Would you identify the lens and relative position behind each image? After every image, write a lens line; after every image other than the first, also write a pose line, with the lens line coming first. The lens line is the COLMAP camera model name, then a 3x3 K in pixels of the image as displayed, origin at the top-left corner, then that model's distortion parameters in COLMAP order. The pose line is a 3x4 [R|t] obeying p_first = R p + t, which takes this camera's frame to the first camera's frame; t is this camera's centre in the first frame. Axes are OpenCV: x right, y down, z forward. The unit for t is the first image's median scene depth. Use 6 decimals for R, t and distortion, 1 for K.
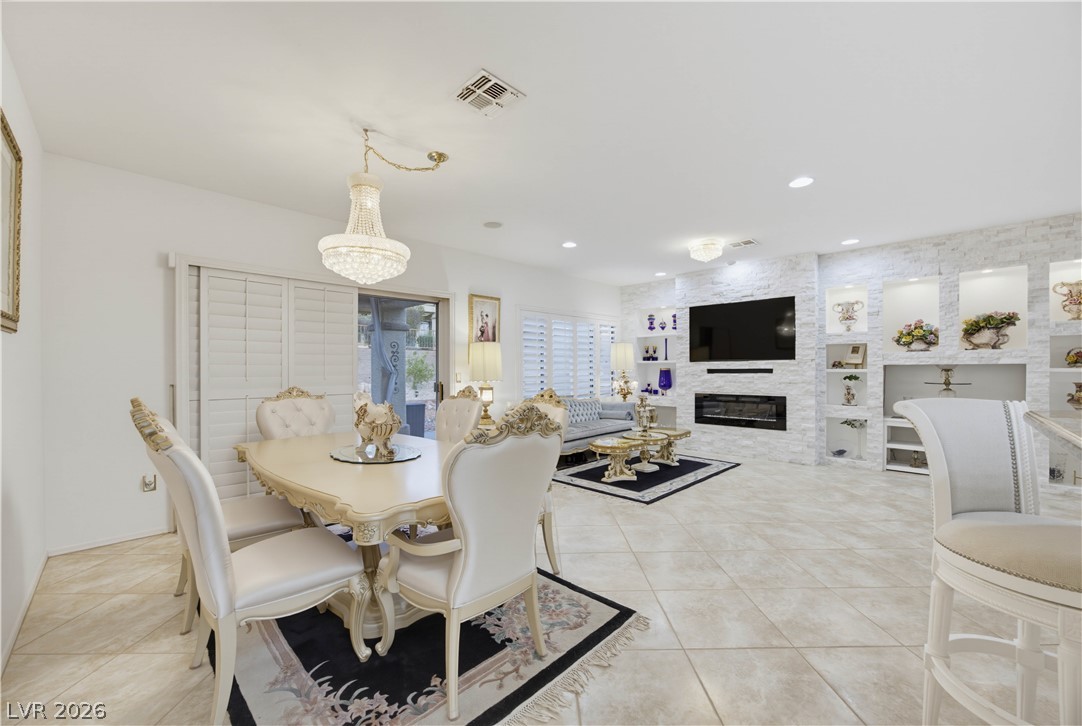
lens RADIAL K [[421.9, 0, 540.4], [0, 421.9, 370.1], [0, 0, 1]] dist [-0.031615, 0.011685]
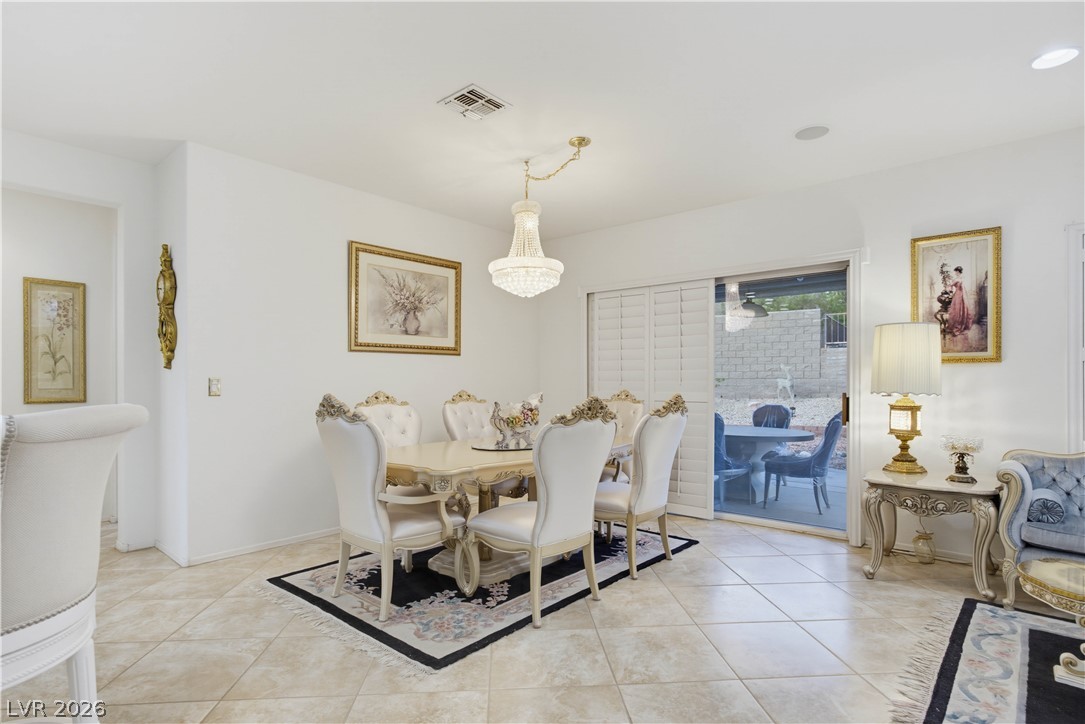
lens RADIAL K [[545.1, 0, 551.8], [0, 545.1, 385.2], [0, 0, 1]] dist [-0.000385, -0.000042]
pose [[0.074328, 0.012662, -0.997153, 0.541206], [-0.002950, 0.999918, 0.012477, 0.007090], [0.997229, 0.002014, 0.074360, 0.481015]]
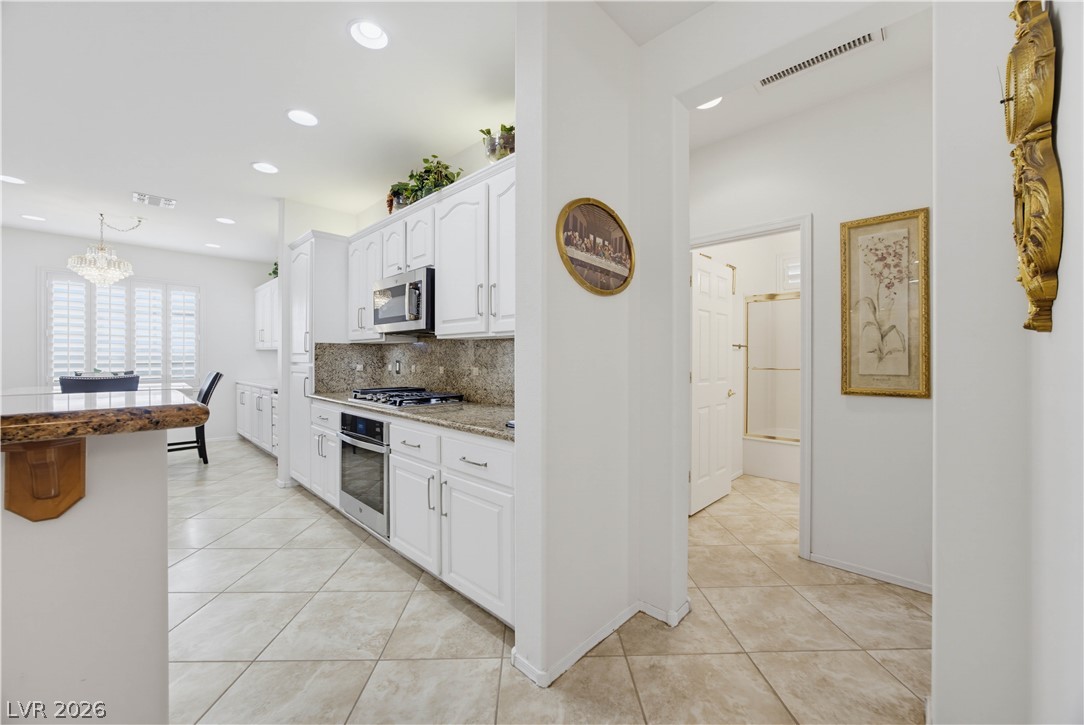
lens RADIAL K [[422.9, 0, 542.0], [0, 422.9, 362.5], [0, 0, 1]] dist [-0.039742, 0.016971]
pose [[-0.999868, 0.001454, -0.016209, -0.003228], [0.001344, 0.999976, 0.006814, 0.008788], [0.016219, 0.006791, -0.999845, 0.203059]]
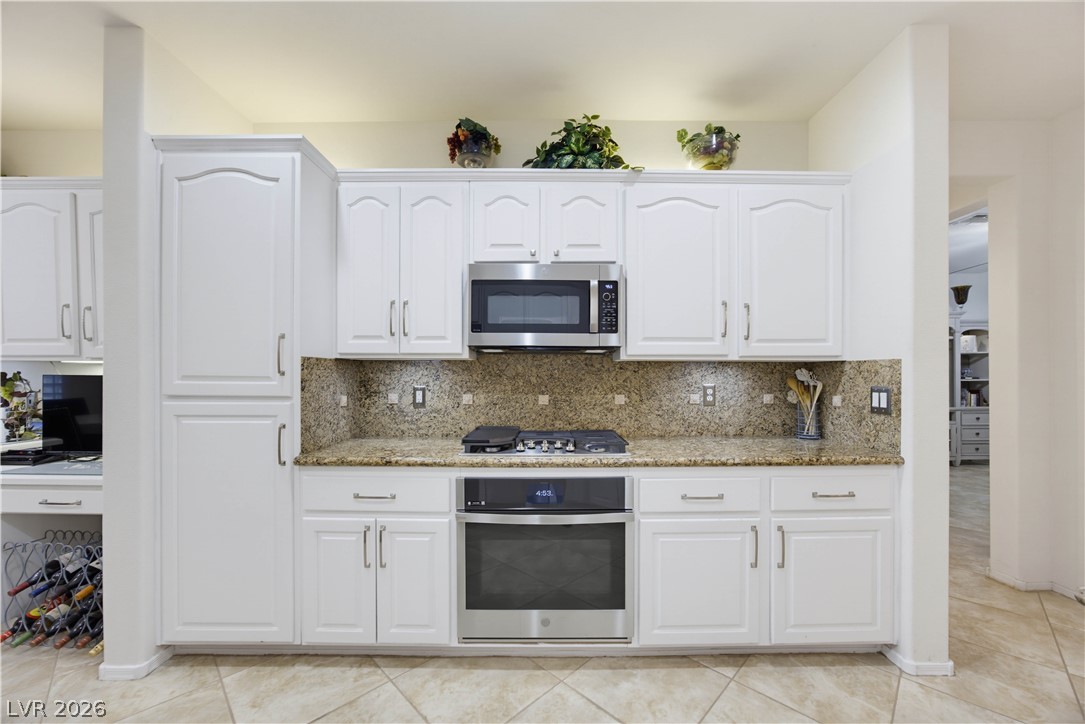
lens RADIAL K [[422.5, 0, 547.0], [0, 422.5, 380.6], [0, 0, 1]] dist [-0.026810, 0.006895]
pose [[-0.704753, 0.015689, -0.709279, 0.470580], [0.002797, 0.999809, 0.019336, -0.005832], [0.709447, 0.011643, -0.704662, -0.098478]]
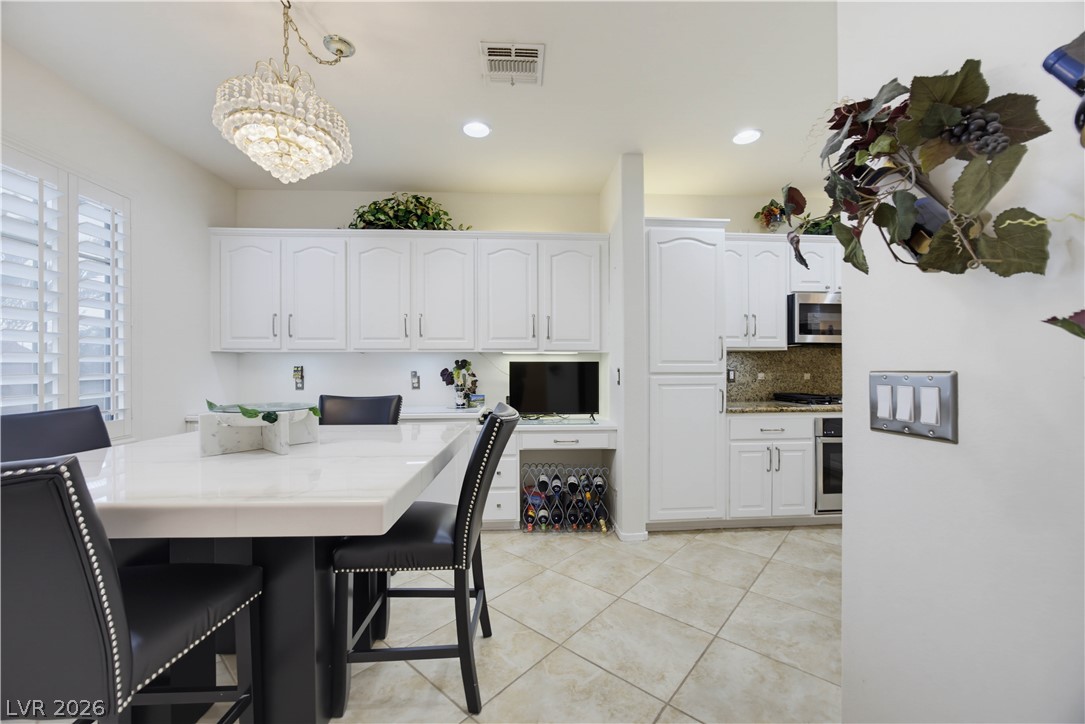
lens RADIAL K [[423.3, 0, 542.5], [0, 423.3, 362.0], [0, 0, 1]] dist [-0.039742, 0.016971]
pose [[-0.665243, 0.003676, -0.746618, 1.004737], [0.008055, 0.999965, -0.002253, -0.002777], [0.746584, -0.007513, -0.665249, -0.292200]]
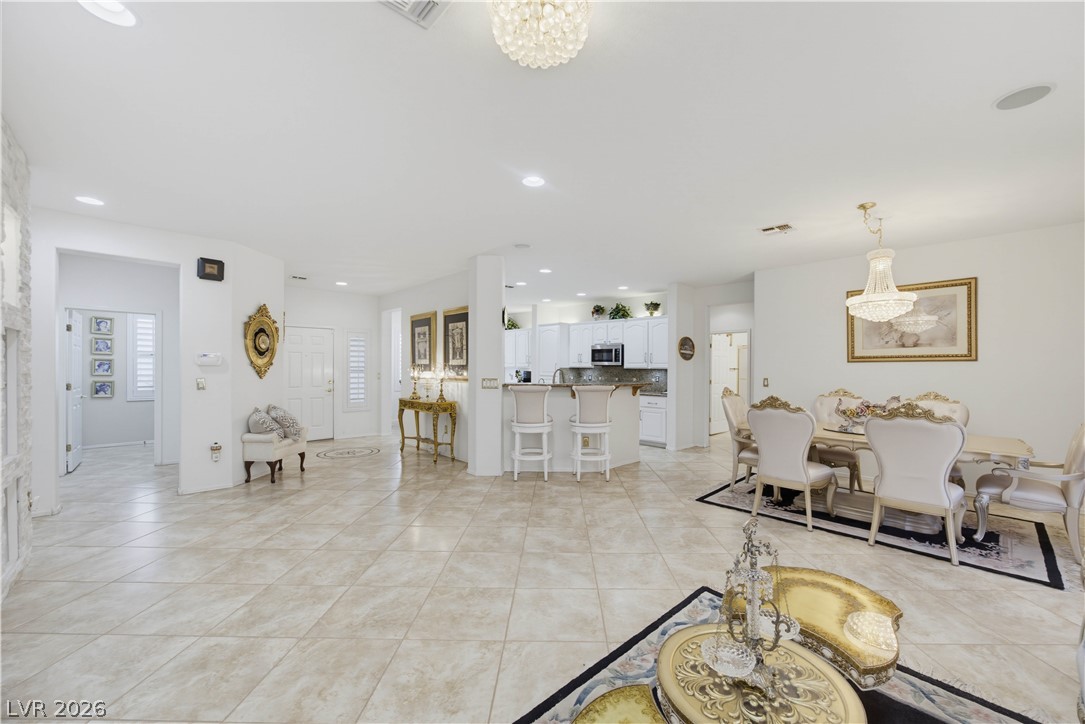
lens RADIAL K [[423.3, 0, 542.5], [0, 423.3, 362.0], [0, 0, 1]] dist [-0.039742, 0.016971]
pose [[-0.999385, -0.004411, 0.034795, 0.373478], [-0.004945, 0.999871, -0.015263, -0.015921], [-0.034723, -0.015425, -0.999278, 1.265791]]
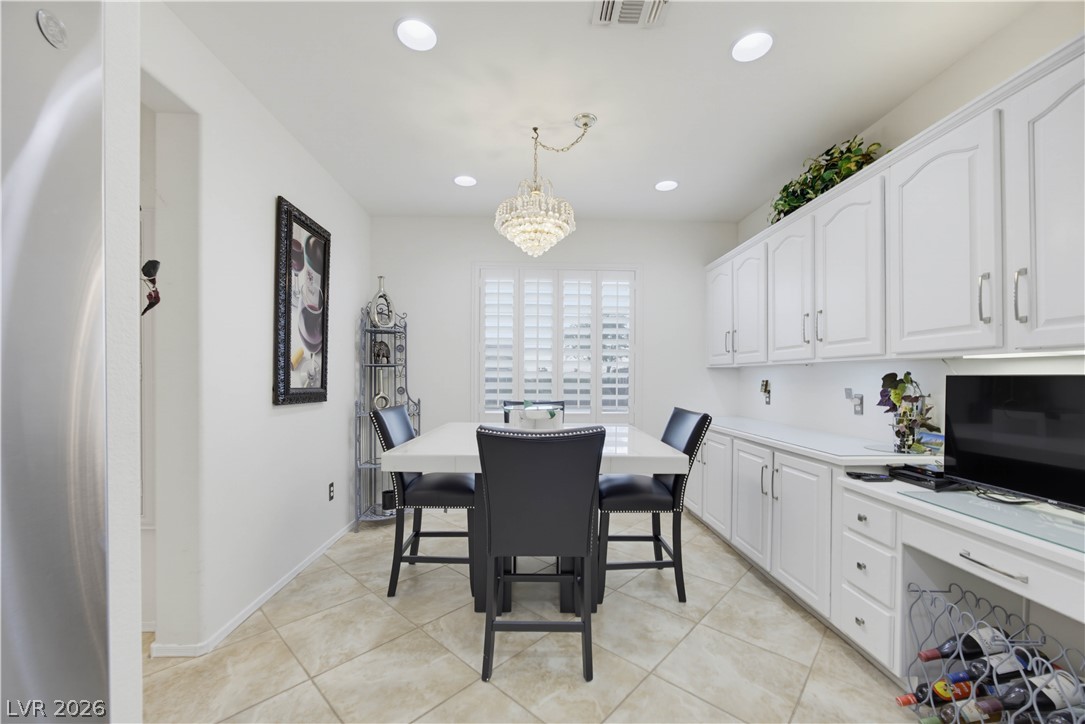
lens RADIAL K [[423.1, 0, 541.9], [0, 423.1, 369.1], [0, 0, 1]] dist [-0.031615, 0.011685]
pose [[-0.734640, 0.015968, 0.678269, 0.546655], [0.000164, 0.999727, -0.023358, -0.002385], [-0.678457, -0.017049, -0.734443, -0.304618]]
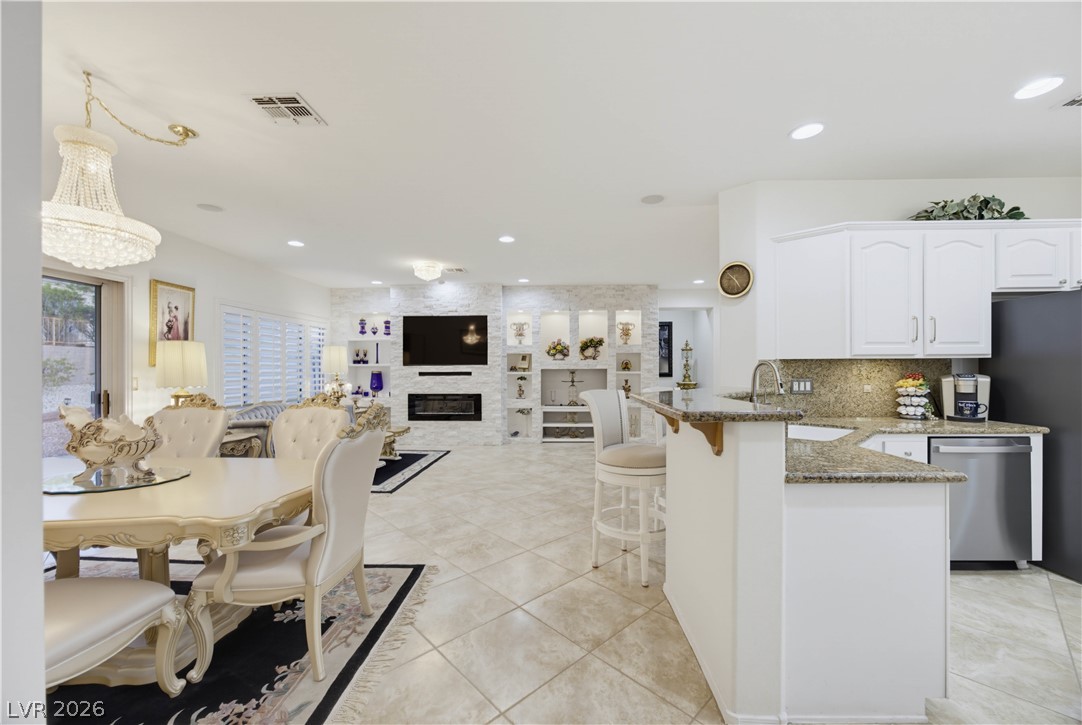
lens RADIAL K [[421.9, 0, 540.4], [0, 421.9, 369.6], [0, 0, 1]] dist [-0.031615, 0.011685]
pose [[0.739677, 0.001320, 0.672961, -0.155445], [0.001564, 0.999992, -0.003681, -0.005398], [-0.672960, 0.003776, 0.739669, -0.077439]]
